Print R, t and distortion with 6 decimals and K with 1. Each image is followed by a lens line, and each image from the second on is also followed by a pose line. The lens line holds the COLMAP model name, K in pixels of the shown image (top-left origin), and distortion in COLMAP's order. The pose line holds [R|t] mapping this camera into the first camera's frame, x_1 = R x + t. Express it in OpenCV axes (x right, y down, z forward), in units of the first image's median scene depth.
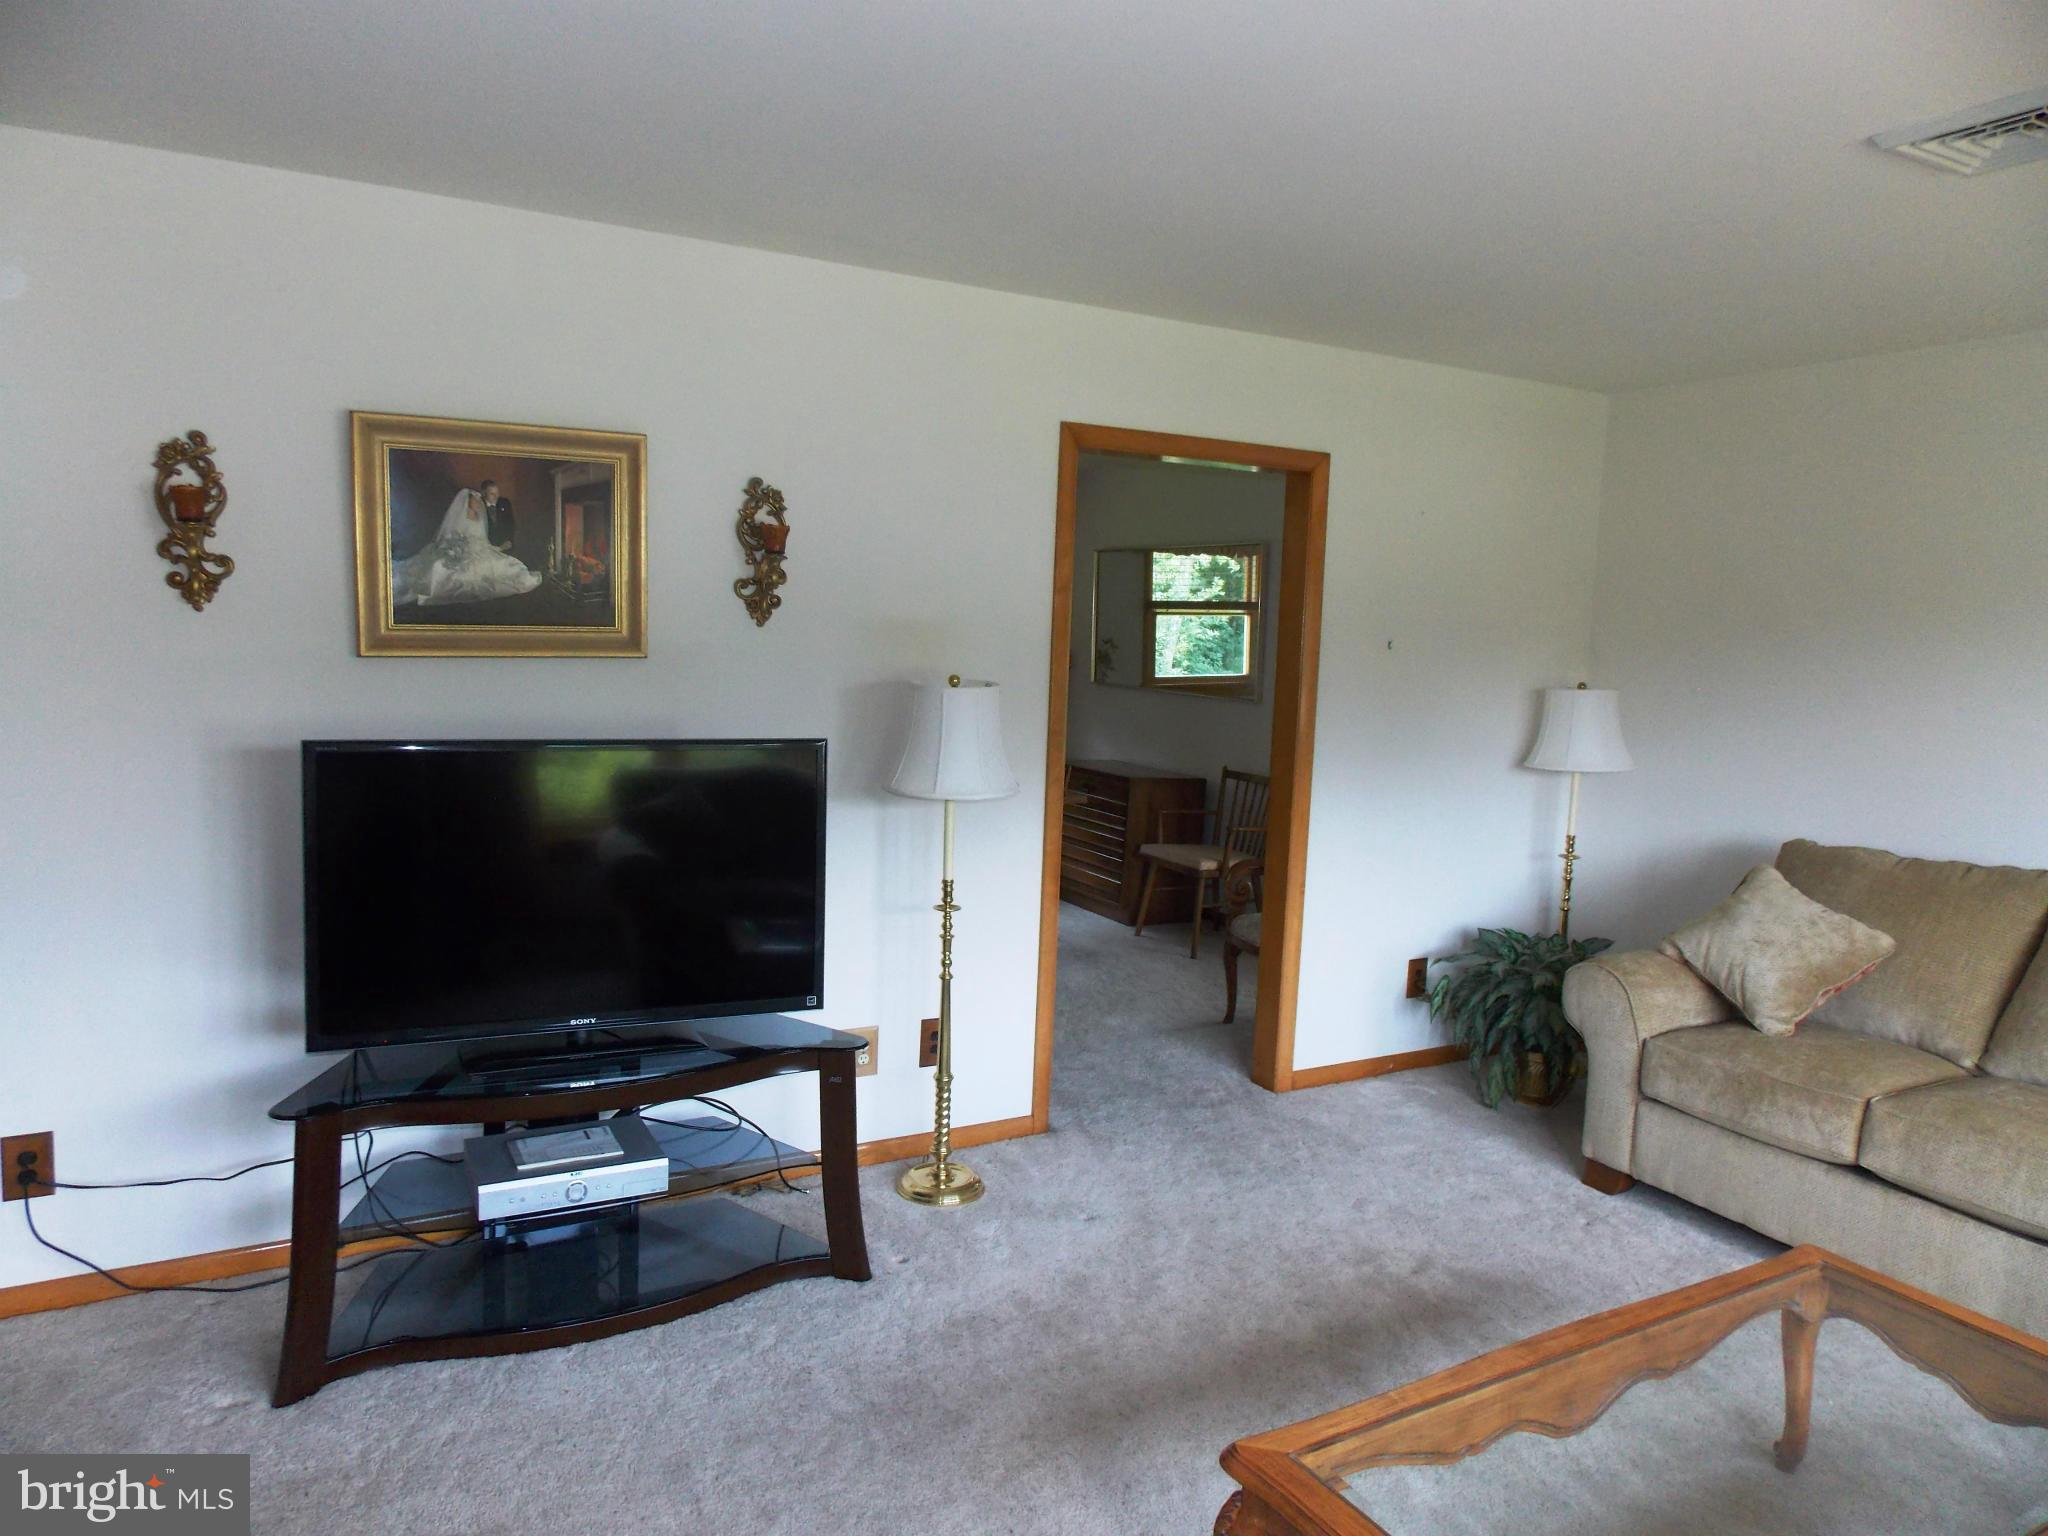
lens RADIAL K [[1373.2, 0, 1014.9], [0, 1373.2, 773.9], [0, 0, 1]] dist [0.005644, 0.003720]
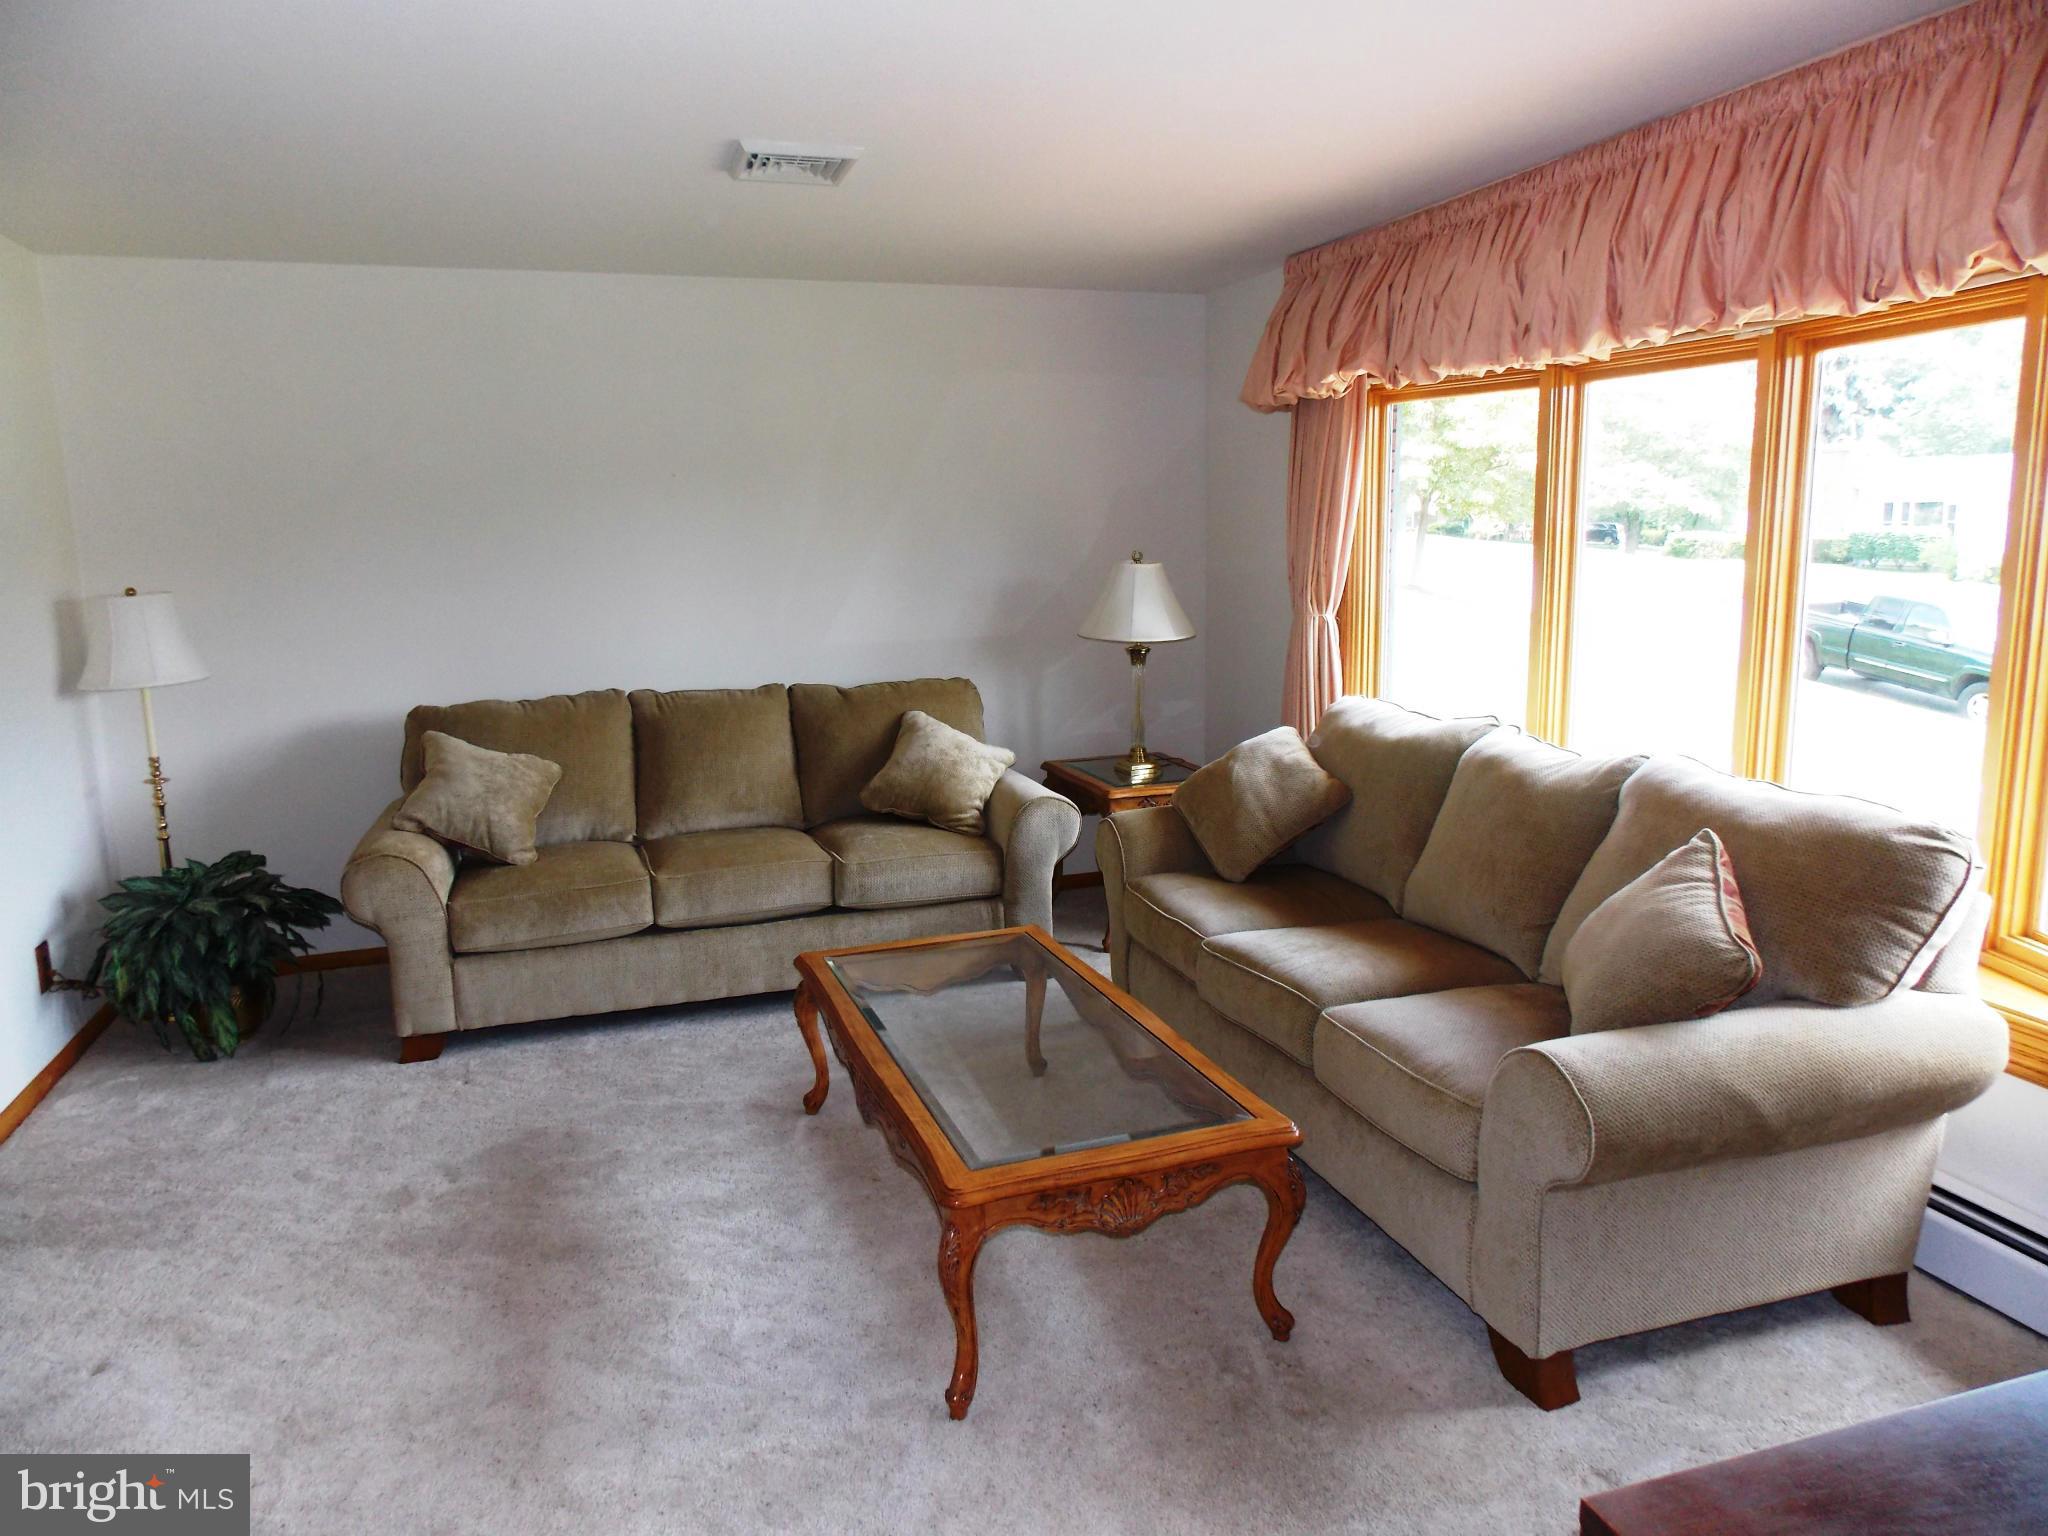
lens RADIAL K [[1373.2, 0, 1012.5], [0, 1373.2, 760.3], [0, 0, 1]] dist [0.005644, 0.003720]
pose [[0.171862, -0.207370, 0.963048, -0.480571], [0.136341, 0.973192, 0.185223, -0.056930], [-0.975641, 0.099470, 0.195528, 0.341438]]
